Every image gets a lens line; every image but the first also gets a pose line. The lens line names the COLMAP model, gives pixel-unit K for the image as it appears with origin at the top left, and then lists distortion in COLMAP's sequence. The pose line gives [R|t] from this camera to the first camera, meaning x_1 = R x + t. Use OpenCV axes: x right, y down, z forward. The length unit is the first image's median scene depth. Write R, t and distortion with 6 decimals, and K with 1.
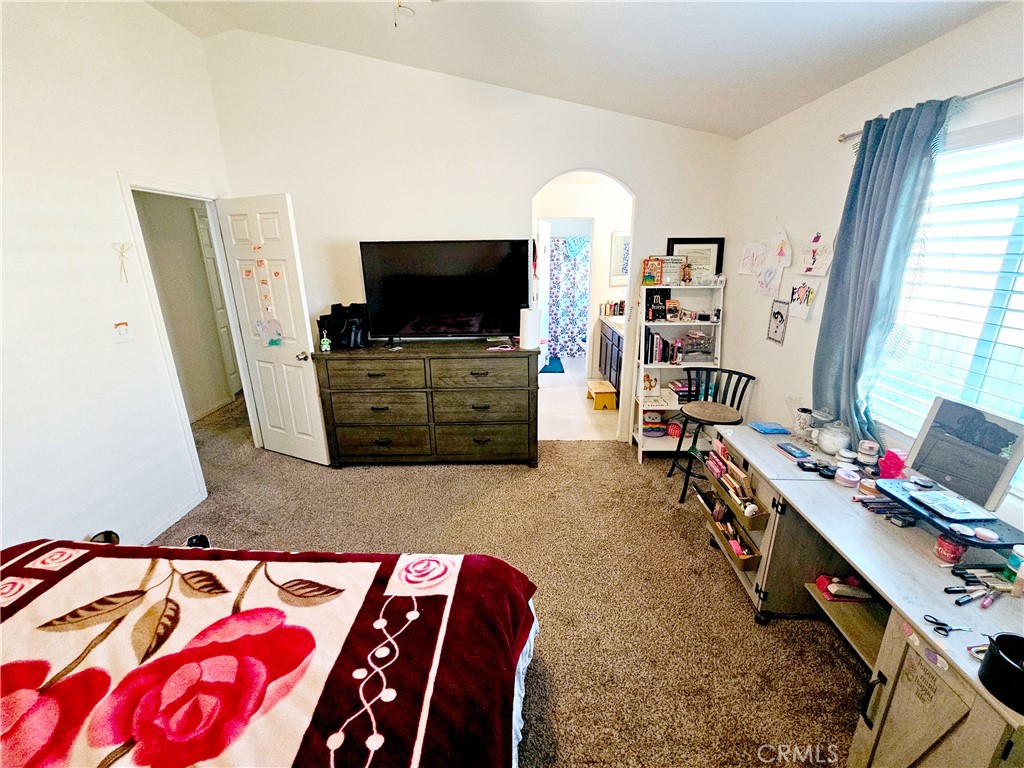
lens RADIAL K [[428.3, 0, 513.7], [0, 428.3, 378.1], [0, 0, 1]] dist [0.000527, 0.001153]
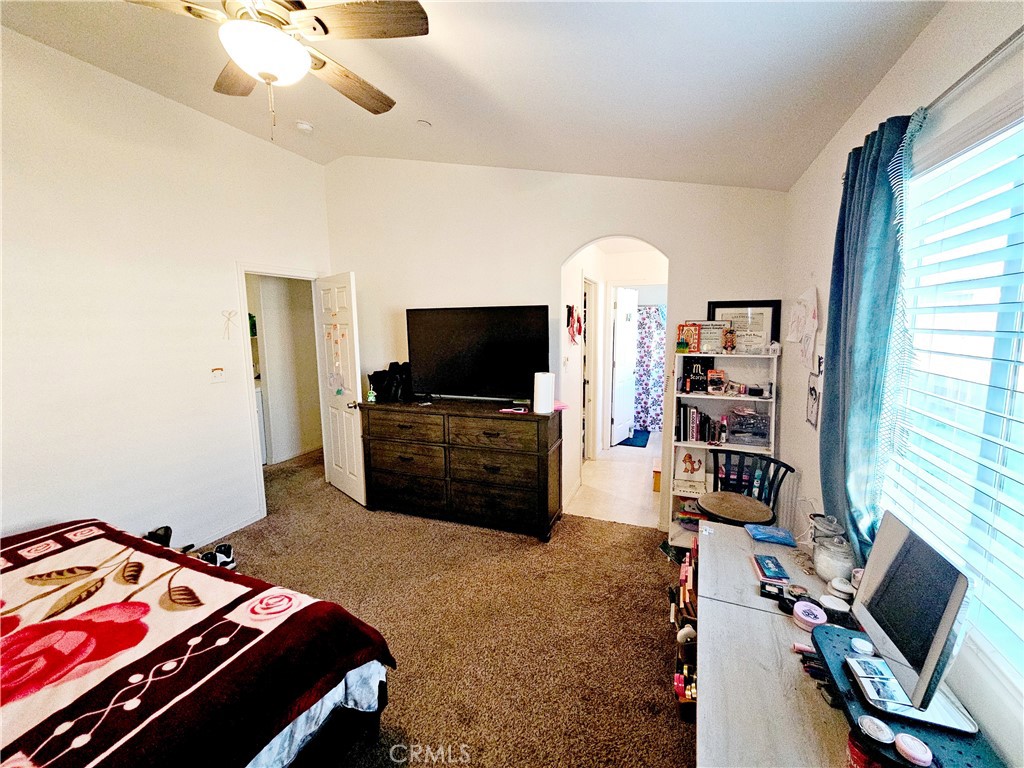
lens RADIAL K [[428.3, 0, 513.7], [0, 428.3, 378.1], [0, 0, 1]] dist [0.000527, 0.001153]
pose [[0.934168, 0.045524, -0.353919, 0.315208], [-0.101100, 0.984954, -0.140161, -0.003854], [0.342213, 0.166715, 0.924714, 0.065107]]
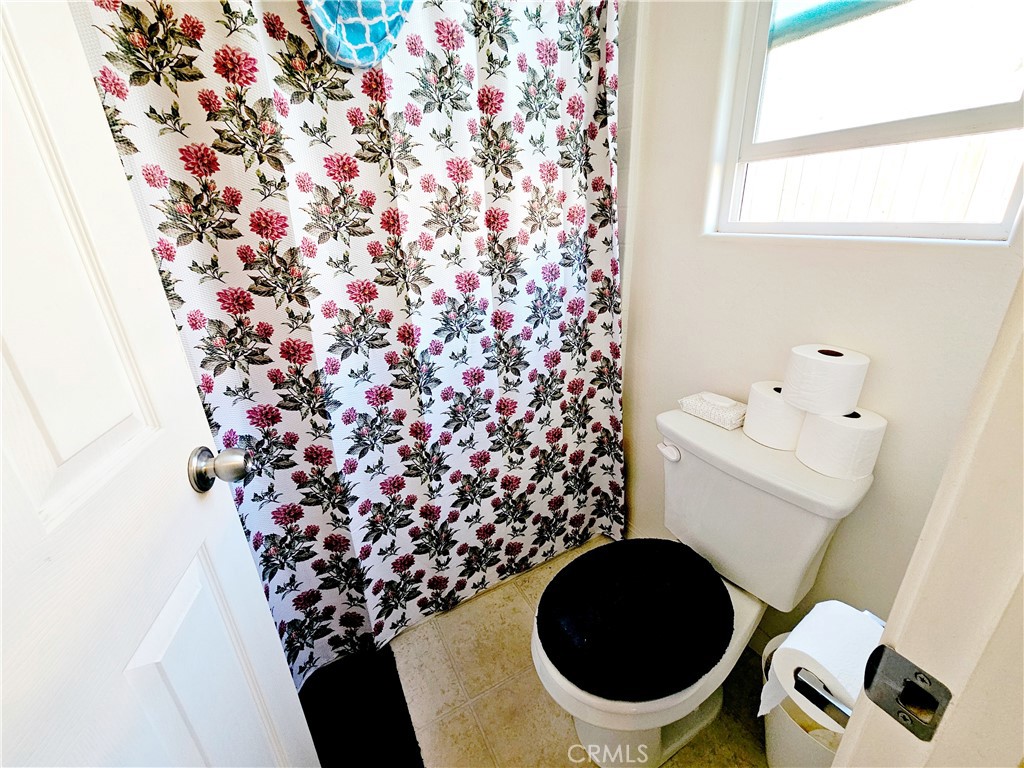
lens RADIAL K [[428.3, 0, 513.7], [0, 428.3, 378.1], [0, 0, 1]] dist [0.000527, 0.001153]
pose [[0.895584, -0.189091, 0.402708, 0.210593], [0.162408, 0.981668, 0.099762, -0.362411], [-0.414189, -0.023943, 0.909876, 1.641694]]
